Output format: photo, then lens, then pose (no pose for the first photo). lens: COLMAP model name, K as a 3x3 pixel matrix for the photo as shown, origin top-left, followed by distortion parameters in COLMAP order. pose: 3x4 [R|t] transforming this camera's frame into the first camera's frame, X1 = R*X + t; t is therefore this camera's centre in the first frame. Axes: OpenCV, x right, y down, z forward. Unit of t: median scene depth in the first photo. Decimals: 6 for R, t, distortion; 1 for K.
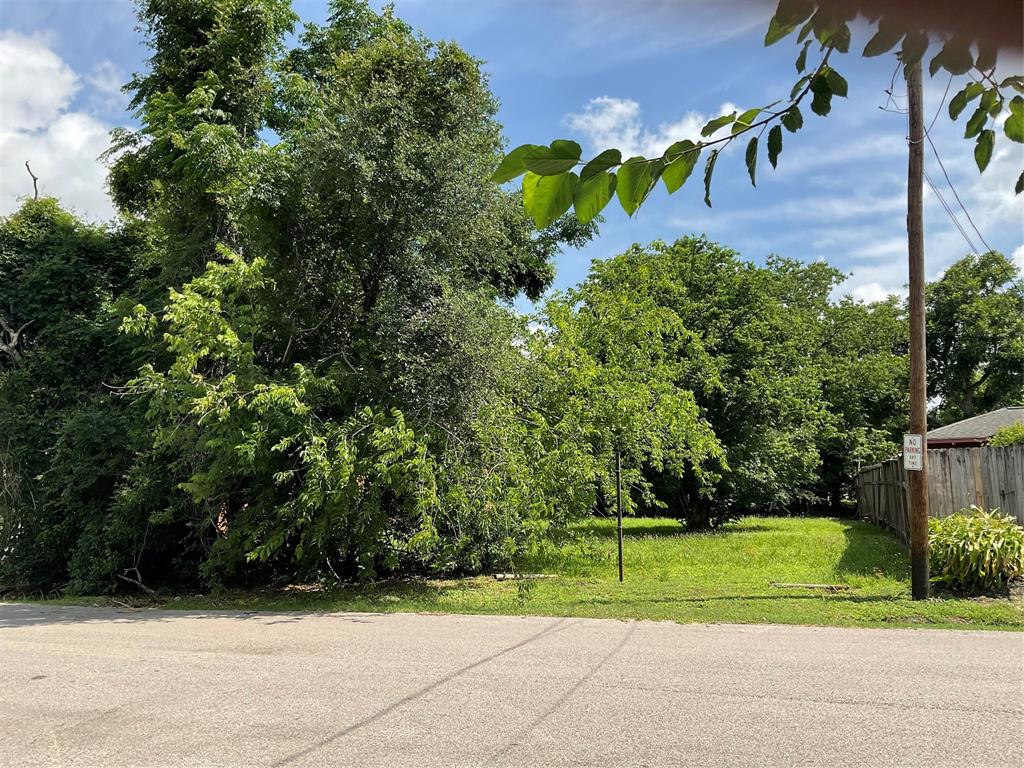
lens RADIAL K [[853.5, 0, 490.2], [0, 853.5, 388.1], [0, 0, 1]] dist [0.043890, -0.089585]
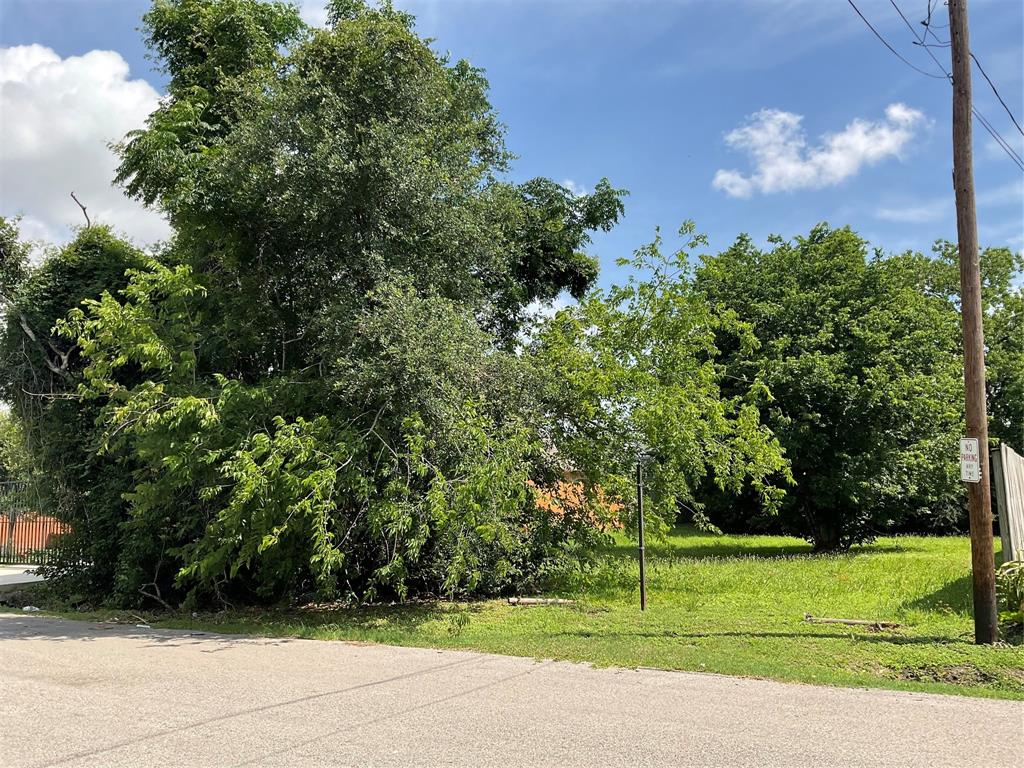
lens RADIAL K [[853.5, 0, 490.2], [0, 853.5, 388.1], [0, 0, 1]] dist [0.043890, -0.089585]
pose [[0.975938, -0.029032, -0.216108, 0.183792], [0.025522, 0.999493, -0.019014, 0.008924], [0.216550, 0.013041, 0.976184, 0.091117]]
